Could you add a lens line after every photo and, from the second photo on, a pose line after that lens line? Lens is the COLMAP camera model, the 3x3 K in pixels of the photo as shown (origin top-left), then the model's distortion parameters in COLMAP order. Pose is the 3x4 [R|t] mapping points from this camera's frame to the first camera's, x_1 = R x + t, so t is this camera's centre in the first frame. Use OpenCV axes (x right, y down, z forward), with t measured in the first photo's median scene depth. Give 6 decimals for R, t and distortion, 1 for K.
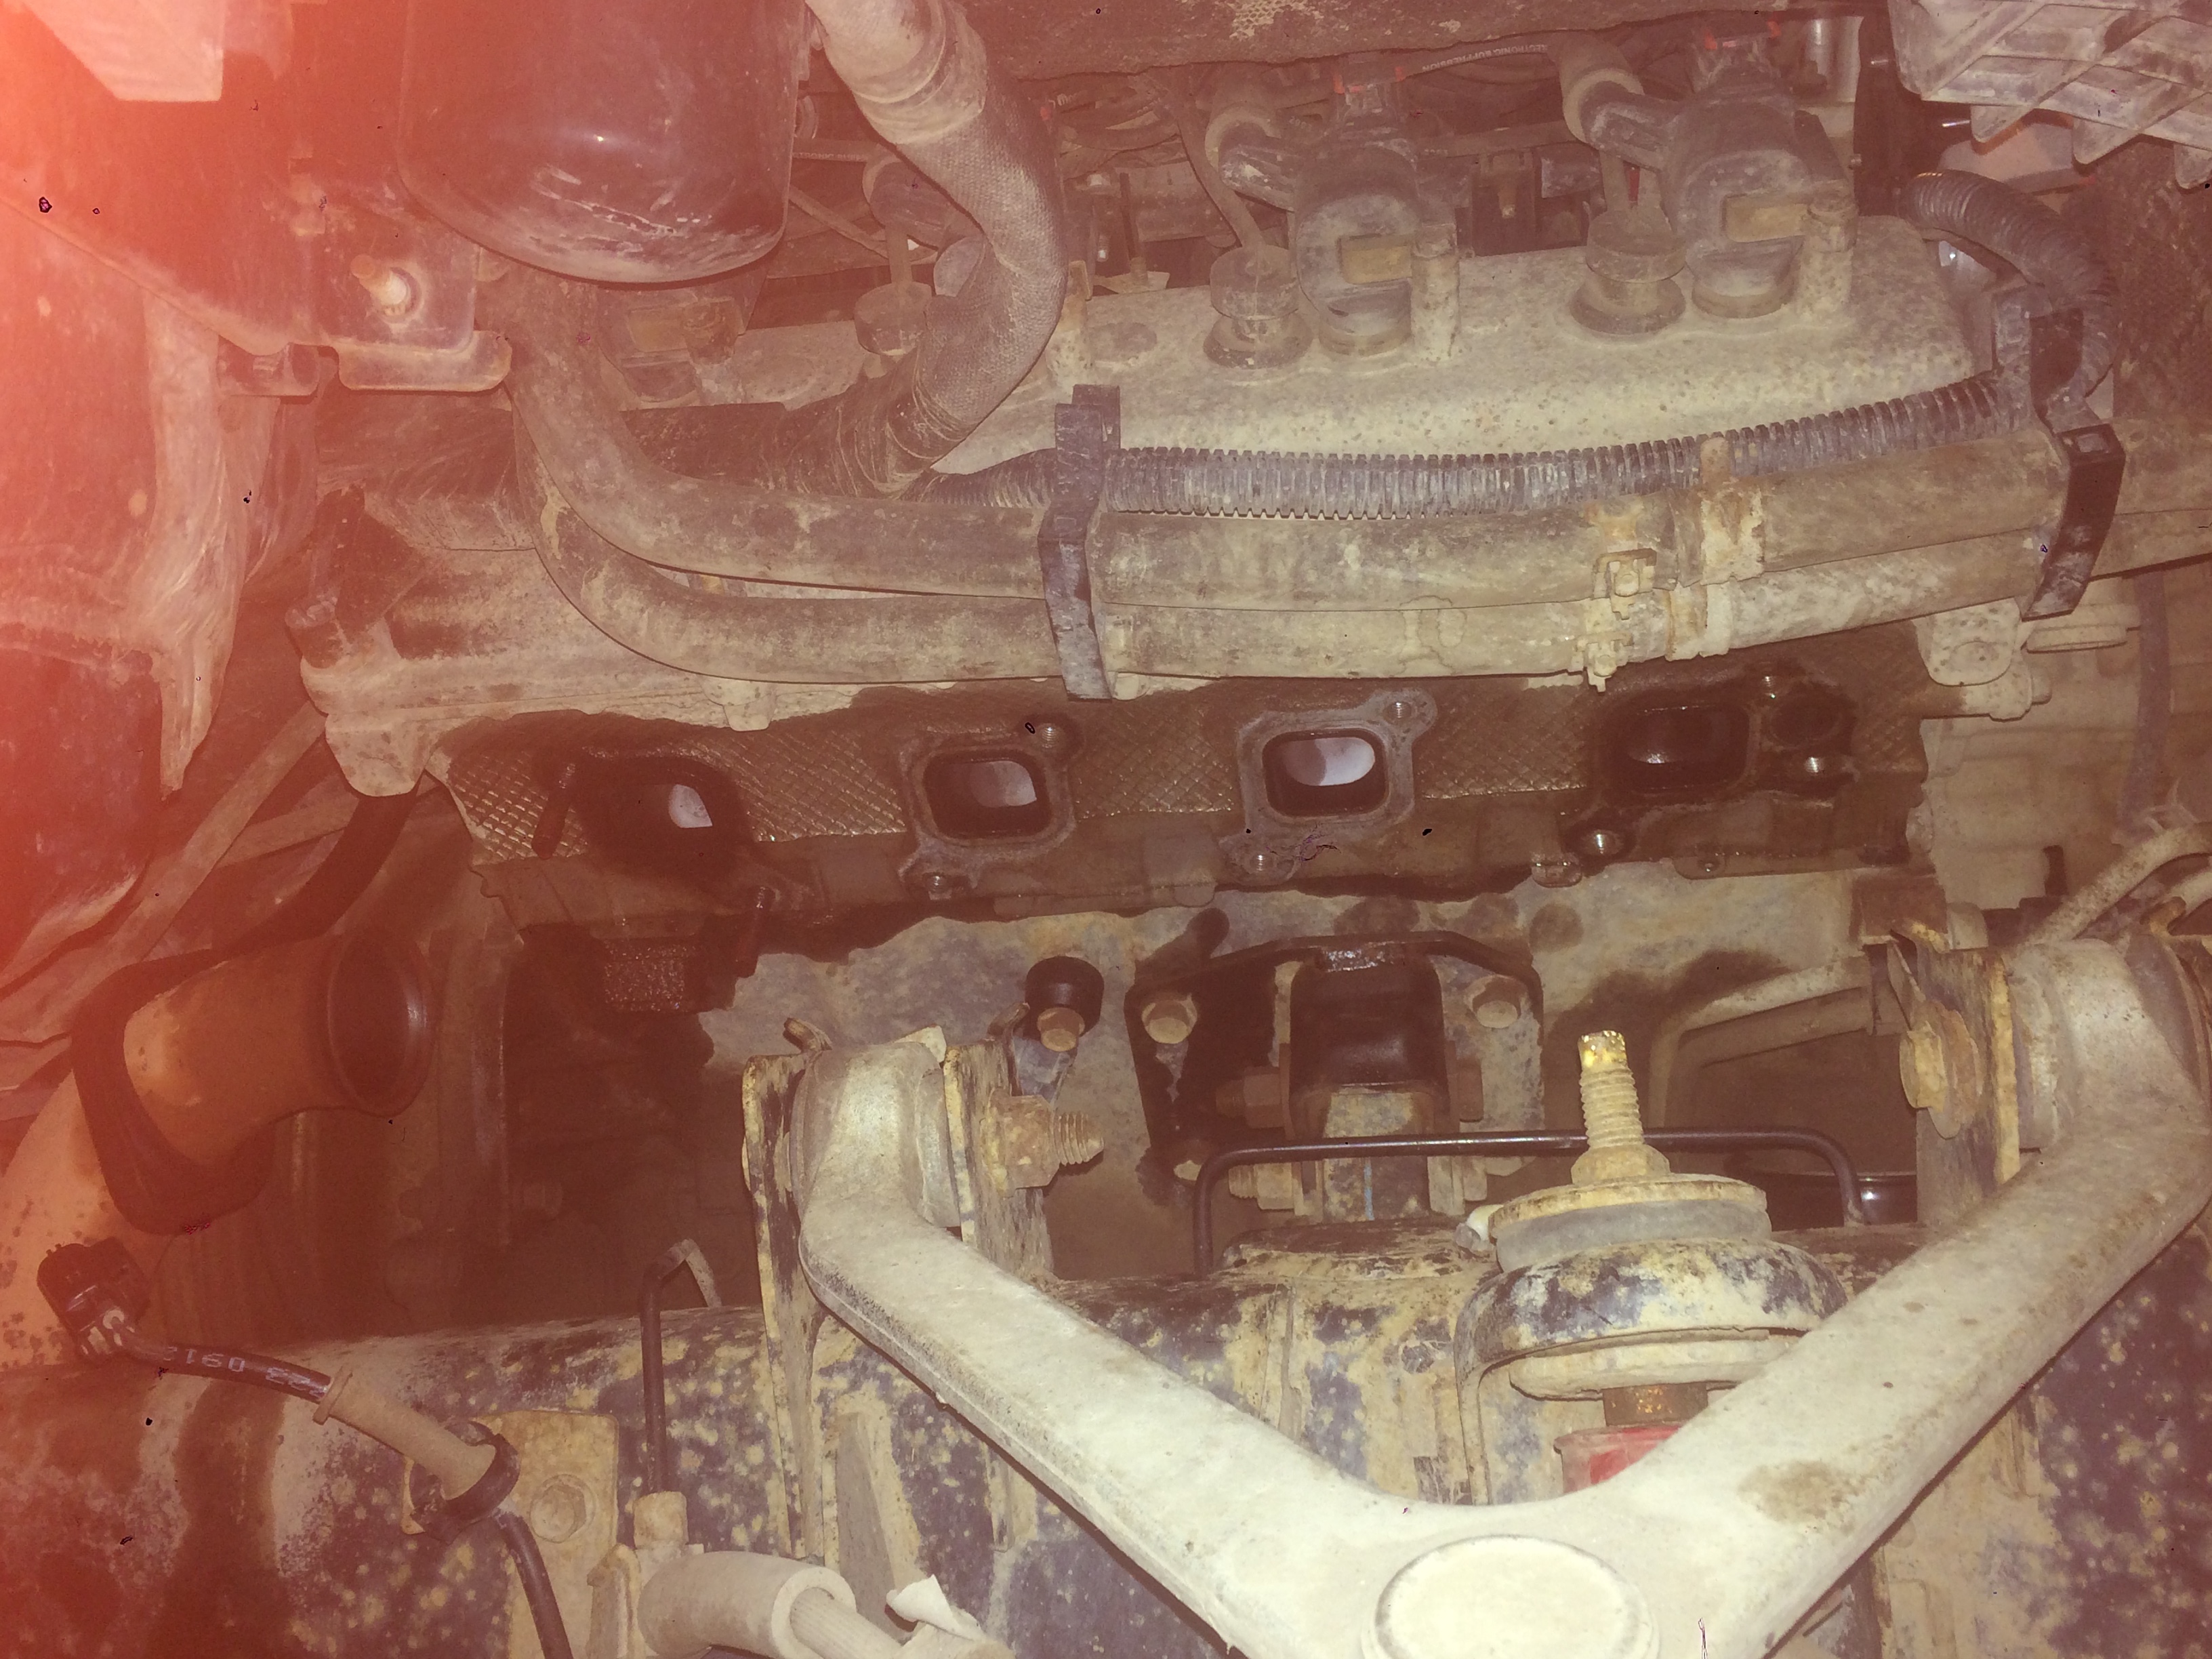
lens RADIAL K [[2122.7, 0, 1106.0], [0, 2122.7, 829.5], [0, 0, 1]] dist [0.055819, -0.003444]
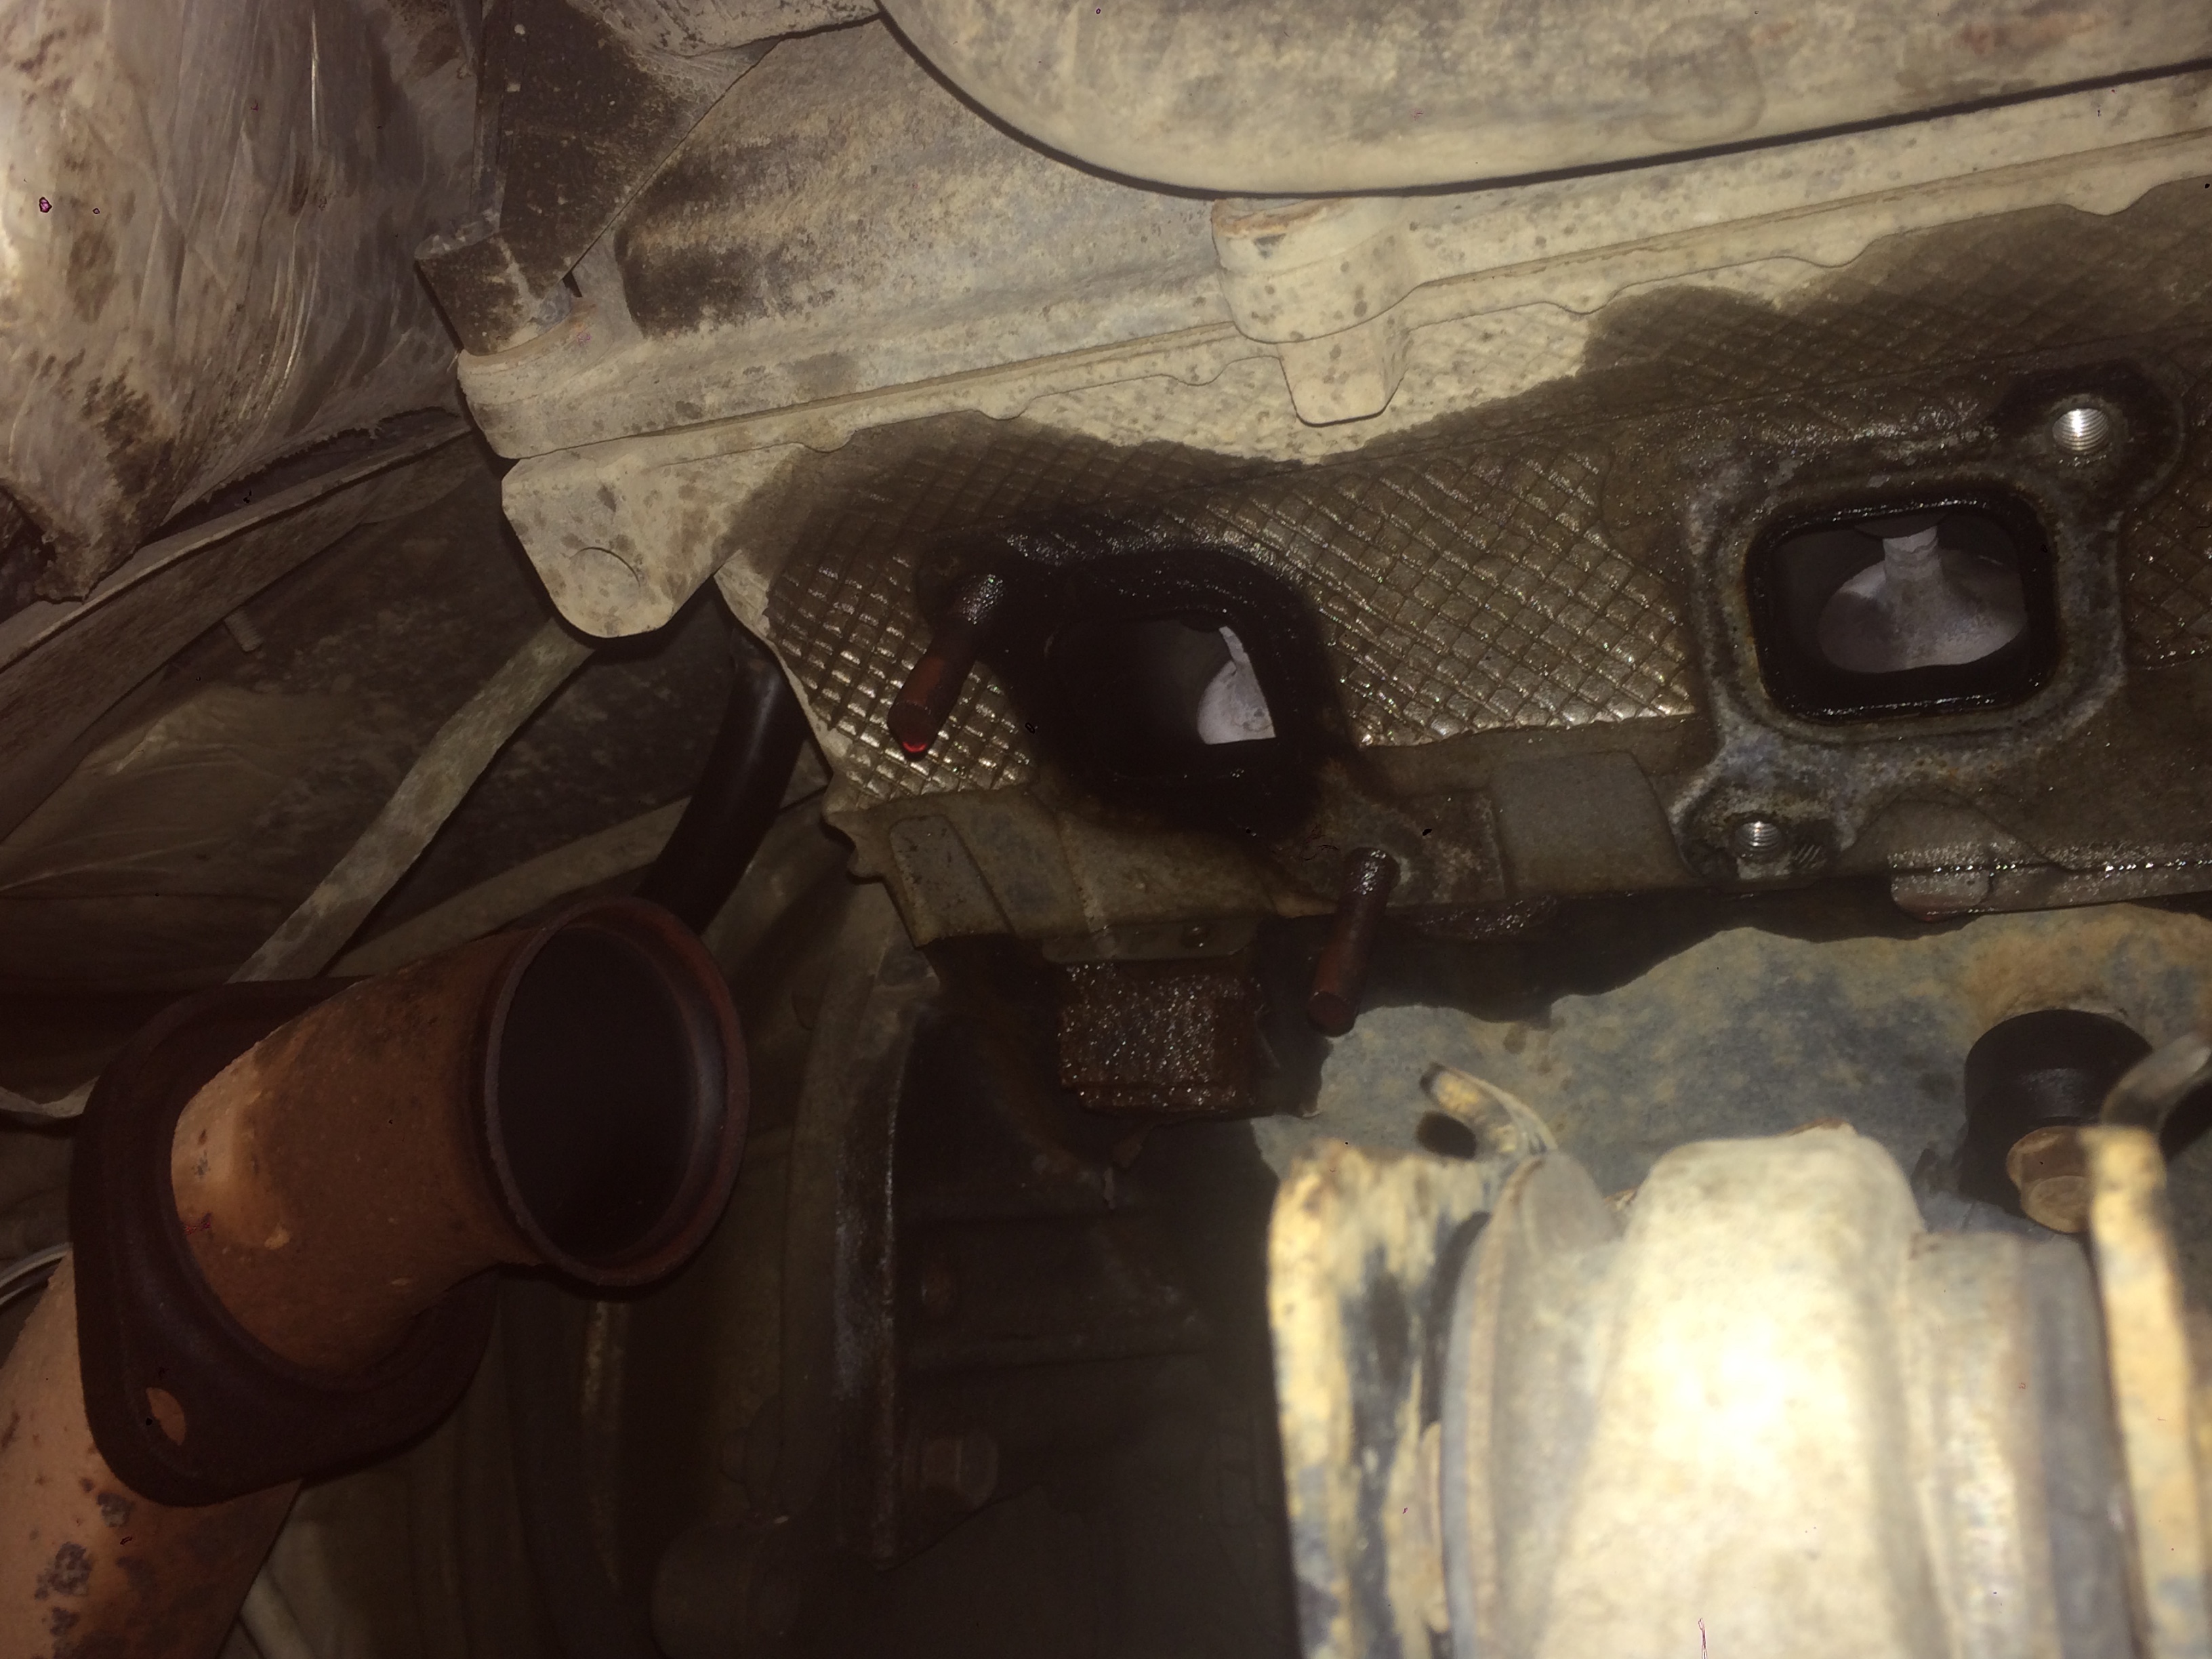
lens RADIAL K [[2082.4, 0, 1106.0], [0, 2082.4, 829.5], [0, 0, 1]] dist [0.041289, -0.001776]
pose [[0.956207, -0.007893, -0.292584, -0.104385], [-0.020685, 0.995314, -0.094455, 0.086716], [0.291959, 0.096370, 0.951563, 0.682213]]
